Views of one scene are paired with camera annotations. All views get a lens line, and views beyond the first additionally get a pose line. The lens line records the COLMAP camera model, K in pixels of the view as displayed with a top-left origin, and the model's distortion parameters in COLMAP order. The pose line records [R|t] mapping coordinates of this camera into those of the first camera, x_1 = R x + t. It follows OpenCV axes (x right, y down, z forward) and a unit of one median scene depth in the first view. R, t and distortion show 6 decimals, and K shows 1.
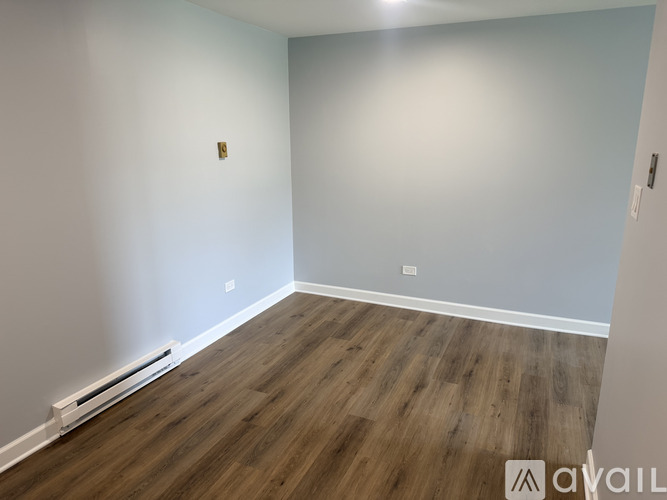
lens RADIAL K [[468.8, 0, 333.4], [0, 468.8, 250.0], [0, 0, 1]] dist [-0.005119, -0.003572]
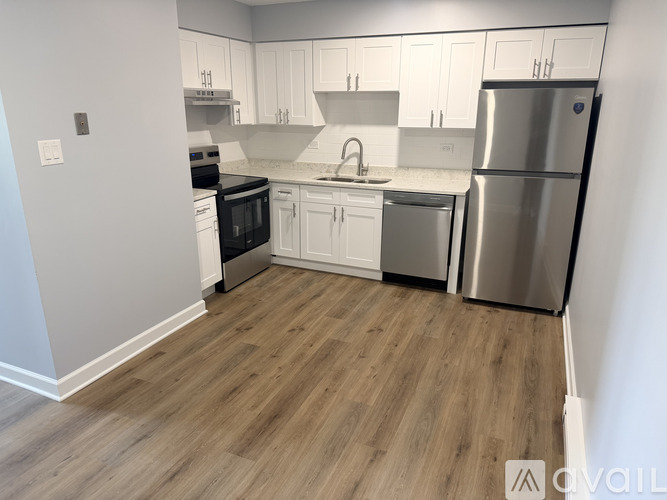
lens RADIAL K [[468.8, 0, 333.2], [0, 468.8, 249.9], [0, 0, 1]] dist [-0.005119, -0.003572]
pose [[-0.999947, 0.000735, -0.010298, -0.100852], [-0.004741, 0.853411, 0.521218, -0.402822], [0.009172, 0.521239, -0.853362, 1.643471]]
